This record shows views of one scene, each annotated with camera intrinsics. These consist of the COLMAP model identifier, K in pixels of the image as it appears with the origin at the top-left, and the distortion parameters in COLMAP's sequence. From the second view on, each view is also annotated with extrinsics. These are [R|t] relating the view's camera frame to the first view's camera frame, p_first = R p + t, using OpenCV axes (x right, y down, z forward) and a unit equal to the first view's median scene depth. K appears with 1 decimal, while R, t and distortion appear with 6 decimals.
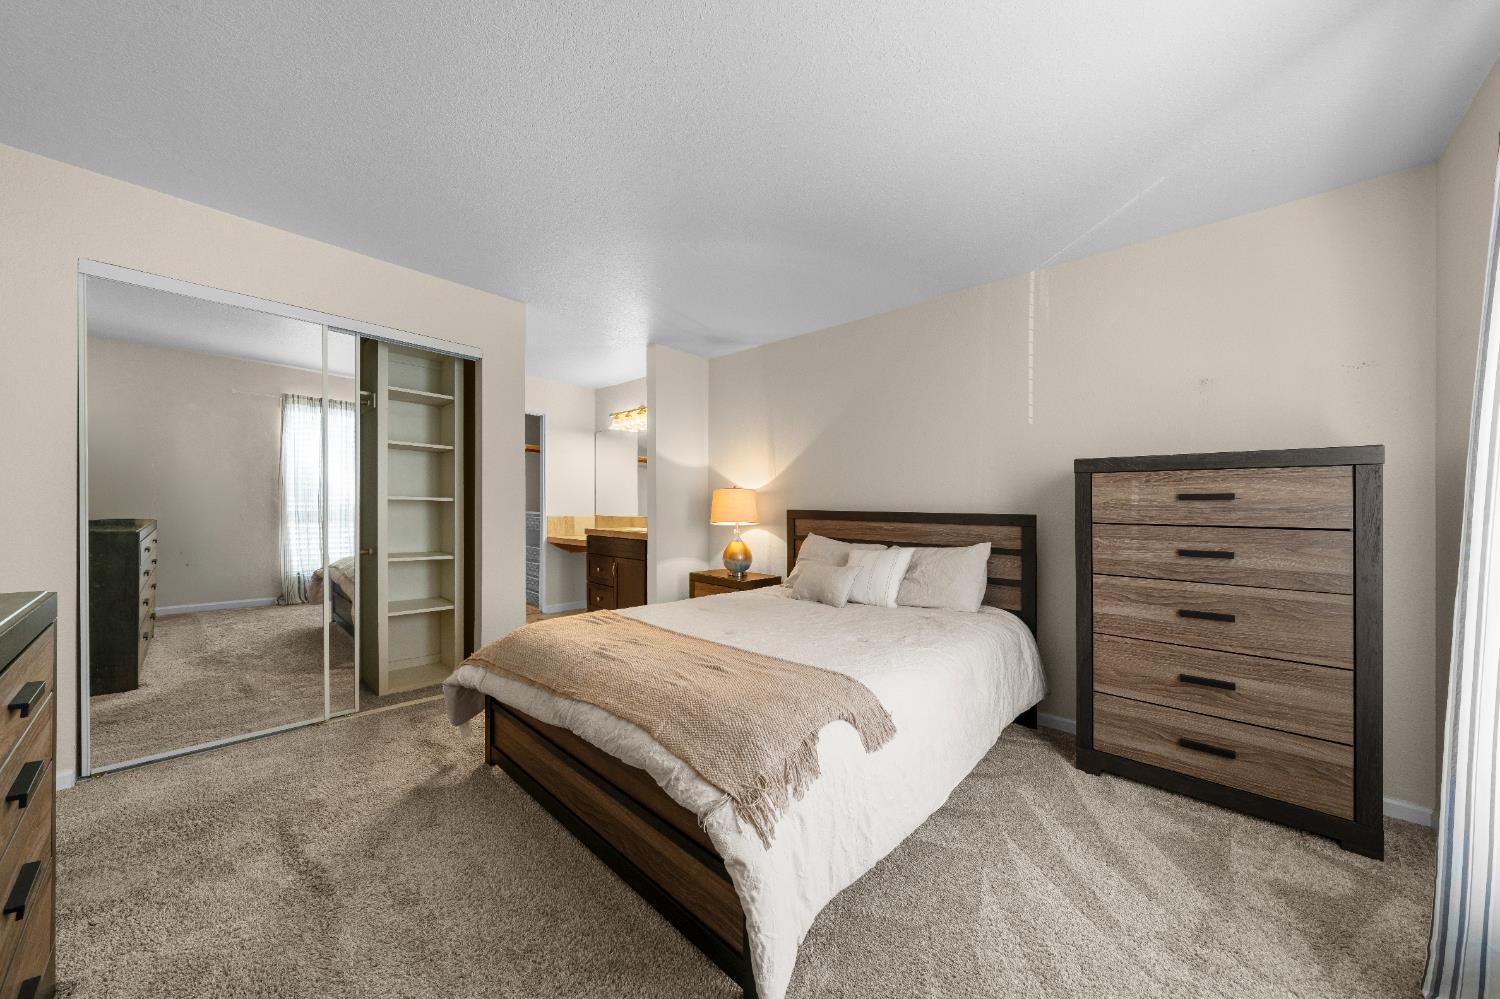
lens RADIAL K [[512.6, 0, 754.7], [0, 512.6, 514.2], [0, 0, 1]] dist [-0.001268, -0.000225]
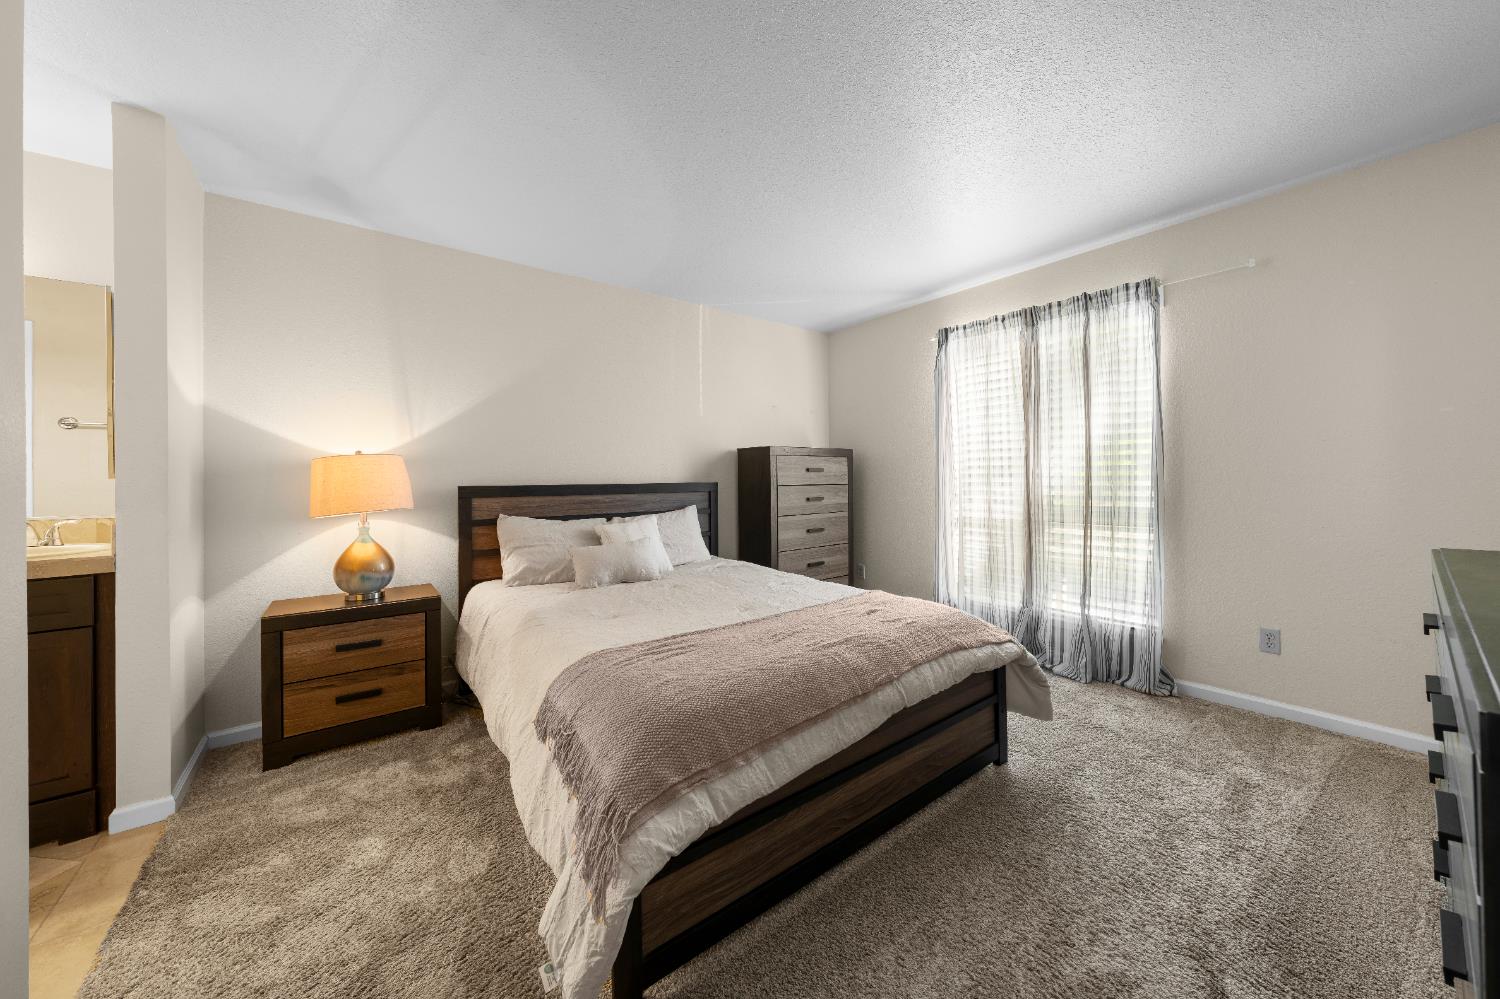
lens RADIAL K [[512.6, 0, 747.2], [0, 512.6, 484.4], [0, 0, 1]] dist [-0.001268, -0.000225]
pose [[0.168527, -0.022112, 0.985449, -0.572449], [0.031694, 0.999353, 0.017004, -0.011055], [-0.985187, 0.028368, 0.169119, 0.473574]]
